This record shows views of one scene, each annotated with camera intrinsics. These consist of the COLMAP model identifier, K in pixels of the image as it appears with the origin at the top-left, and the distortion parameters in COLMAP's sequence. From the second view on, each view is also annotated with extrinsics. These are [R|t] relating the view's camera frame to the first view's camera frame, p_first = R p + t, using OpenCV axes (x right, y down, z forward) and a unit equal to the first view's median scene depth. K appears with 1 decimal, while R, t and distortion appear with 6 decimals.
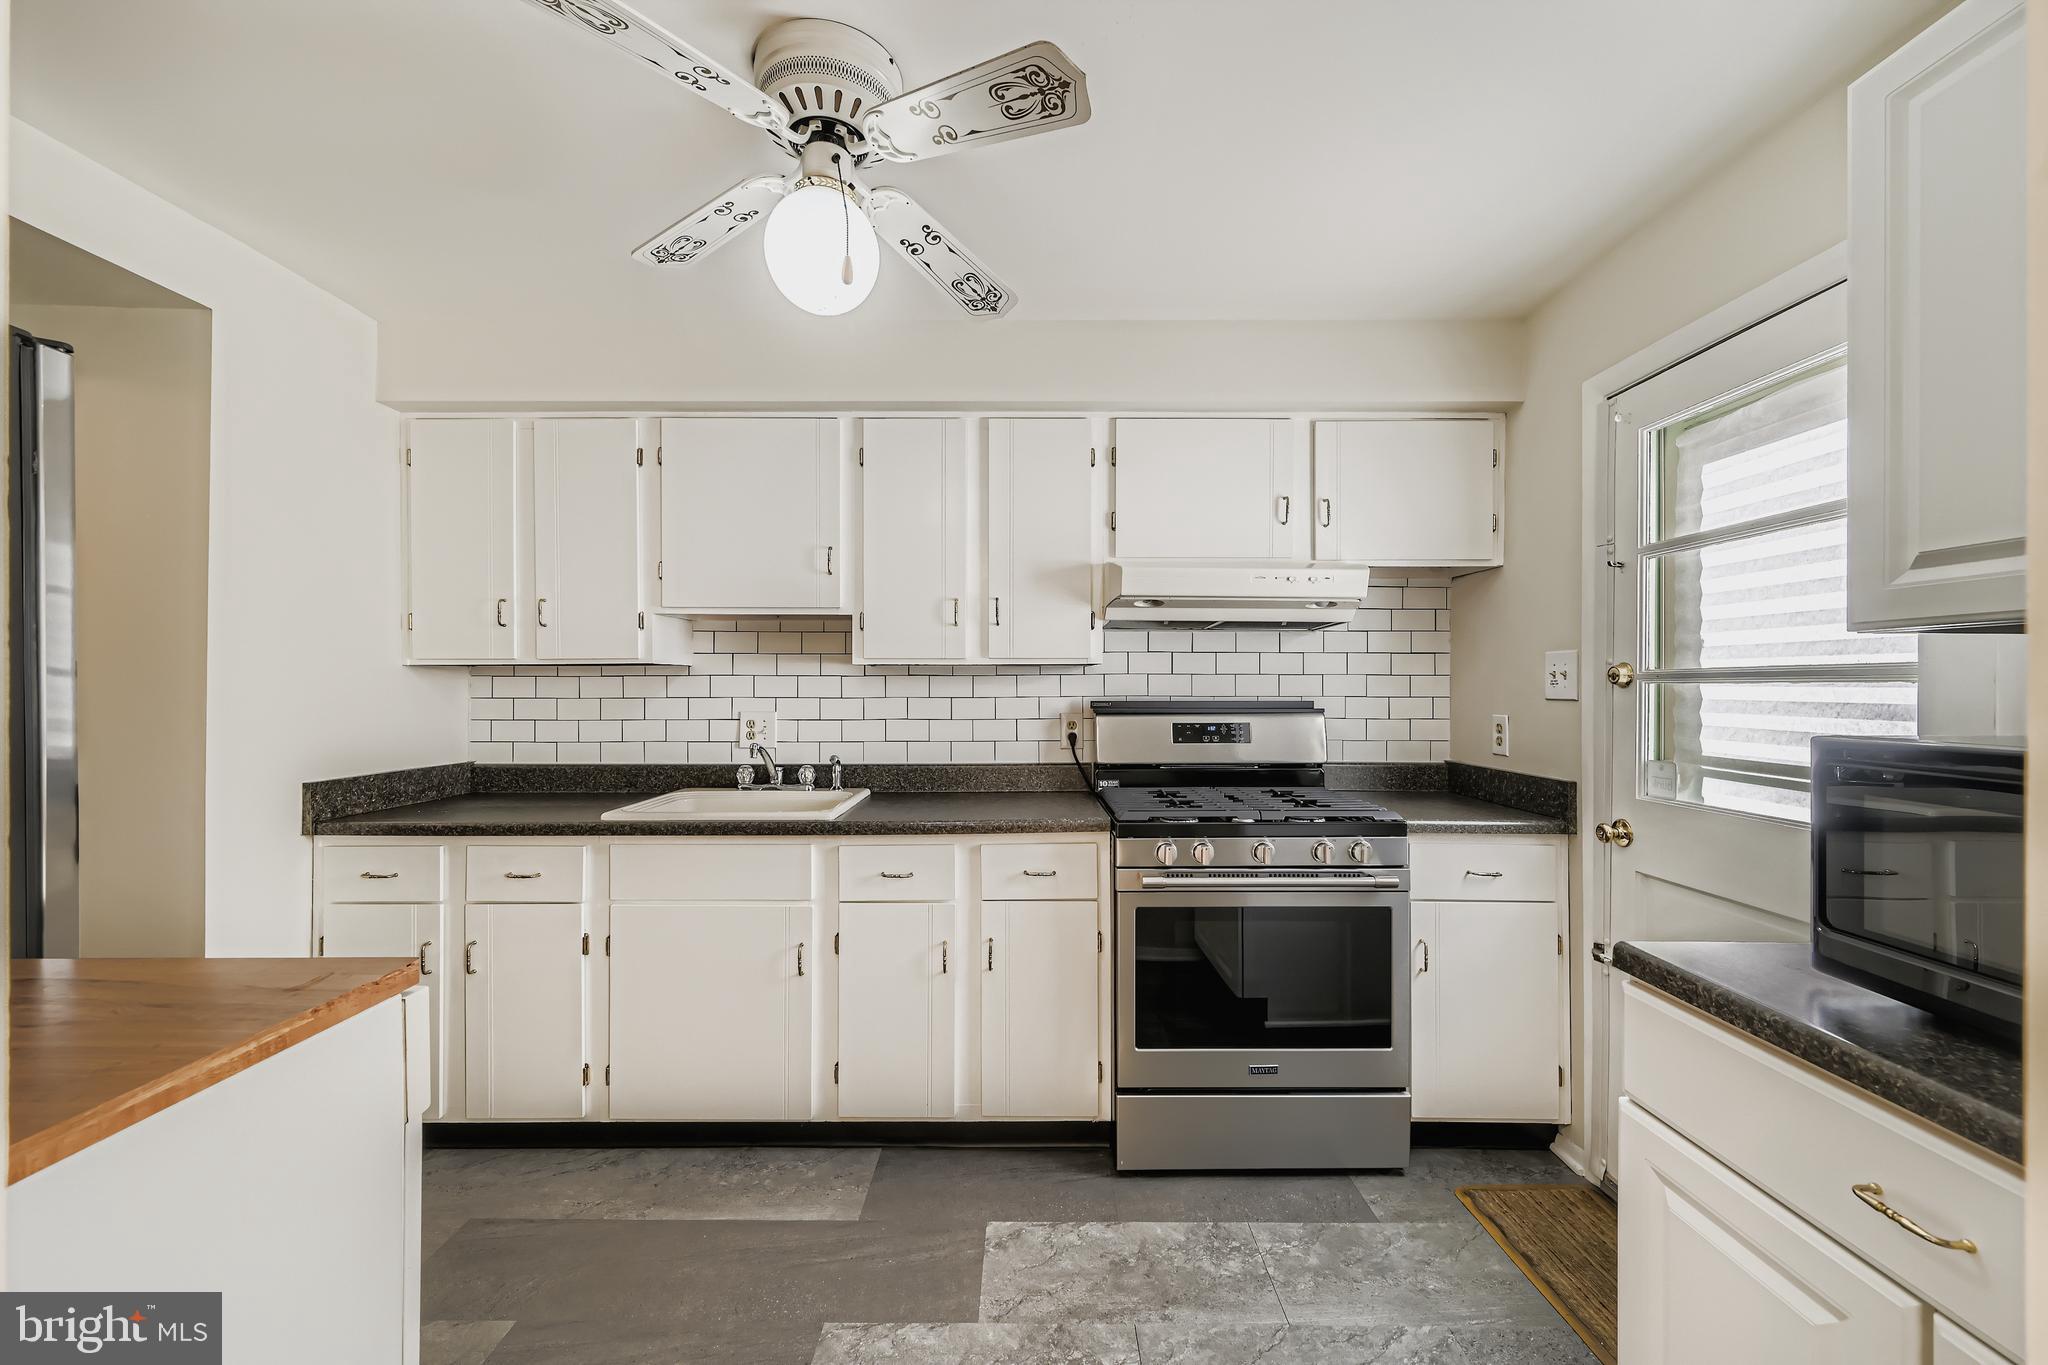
lens RADIAL K [[813.5, 0, 1024.2], [0, 813.5, 687.6], [0, 0, 1]] dist [-0.000468, 0.000009]
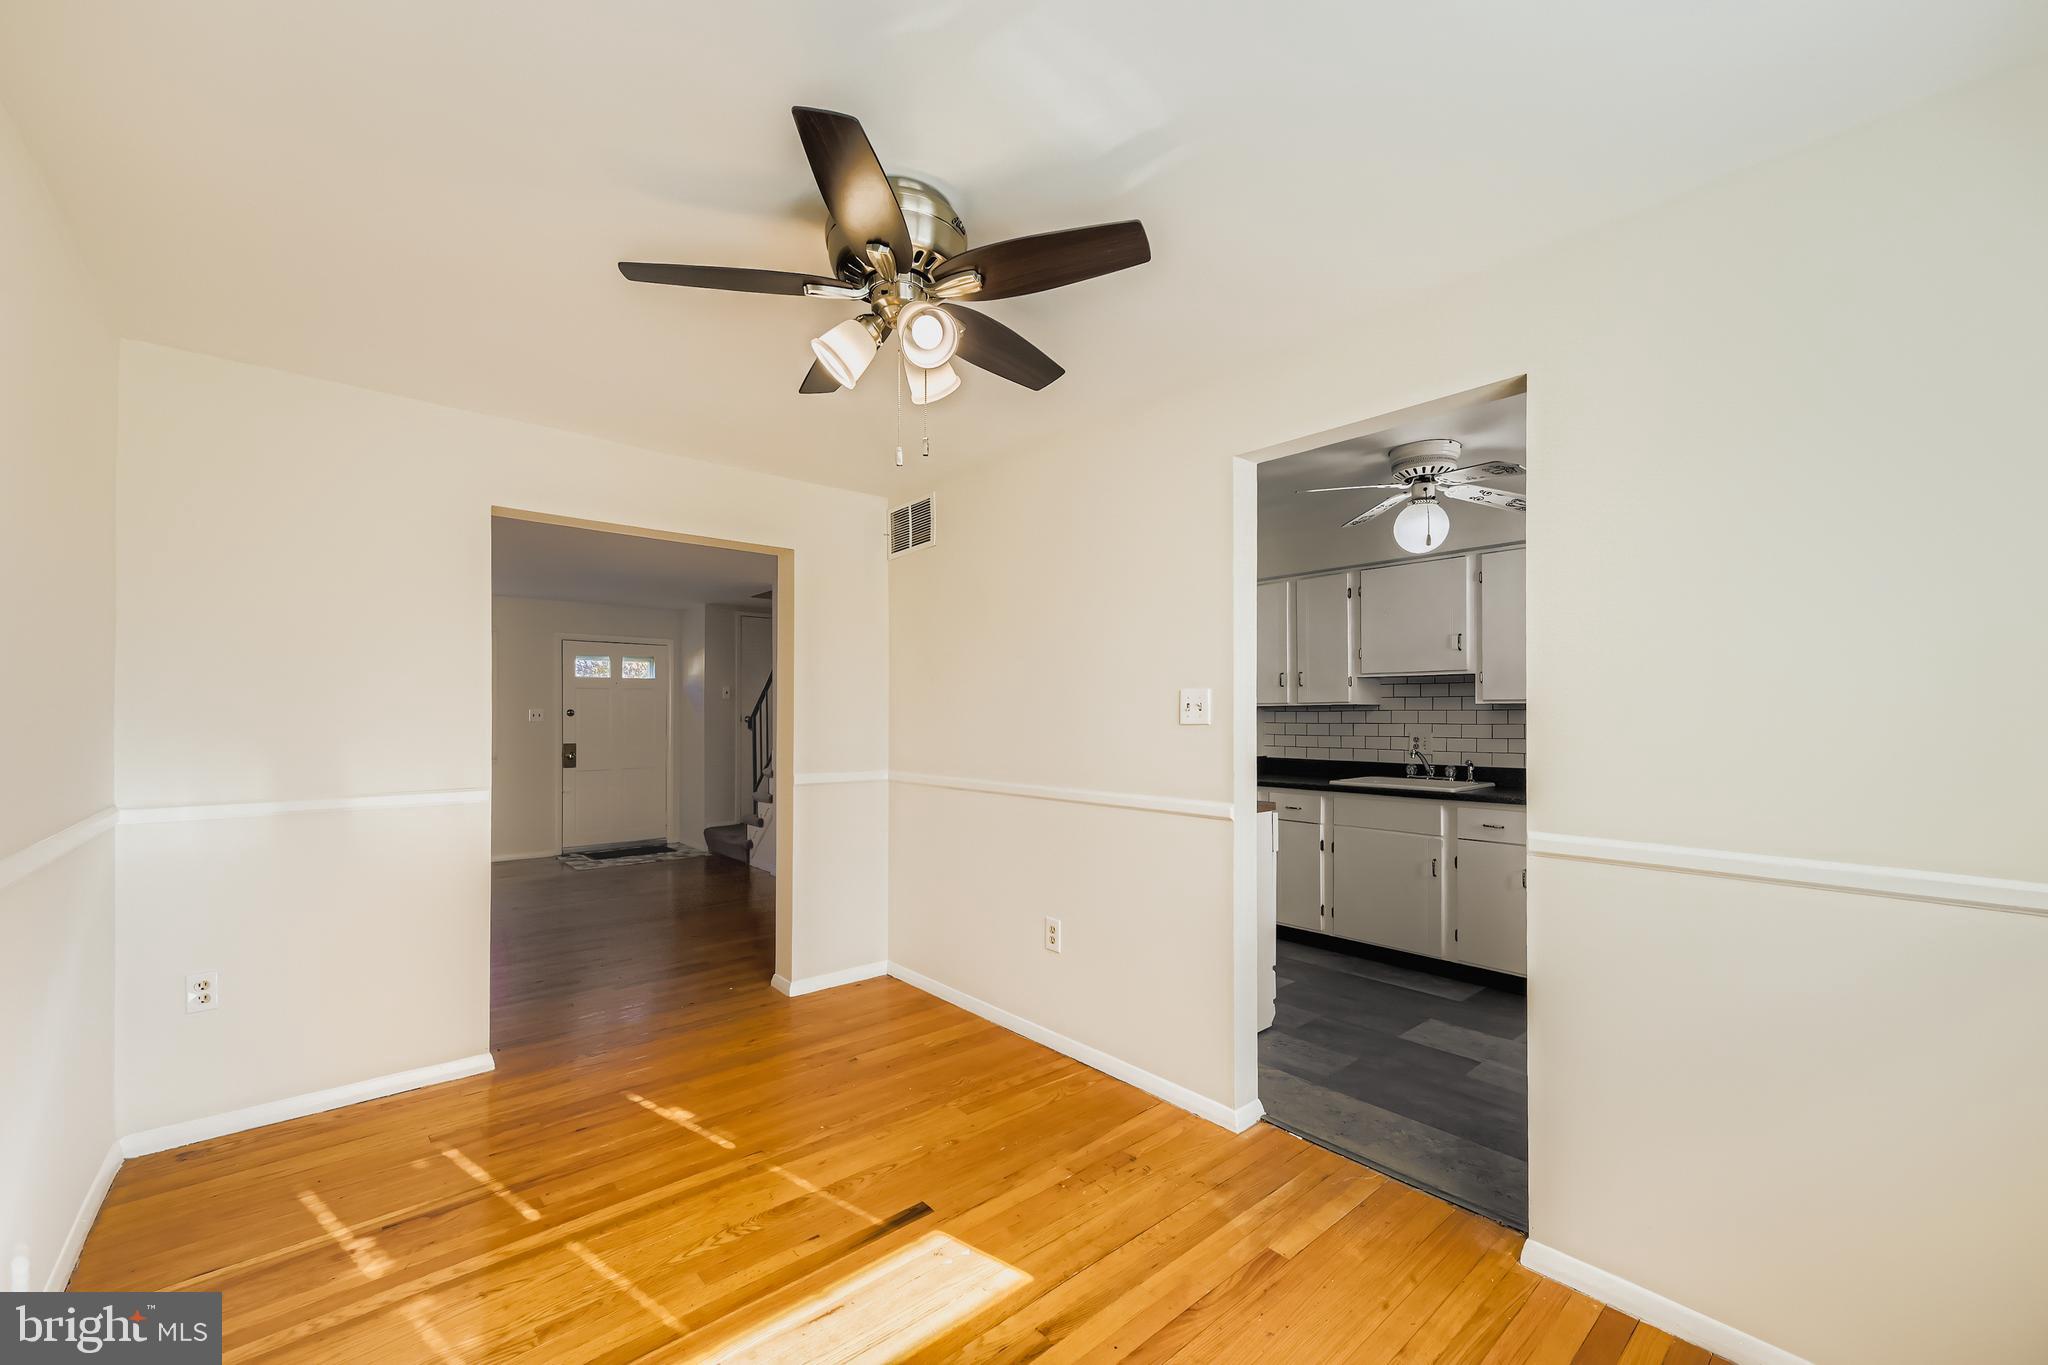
lens RADIAL K [[799.8, 0, 1006.9], [0, 799.8, 712.4], [0, 0, 1]] dist [-0.000736, -0.000039]
pose [[0.649850, -0.003141, -0.760056, 0.403235], [-0.000850, 0.999988, -0.004859, -0.002375], [0.760062, 0.003803, 0.649839, -0.773506]]
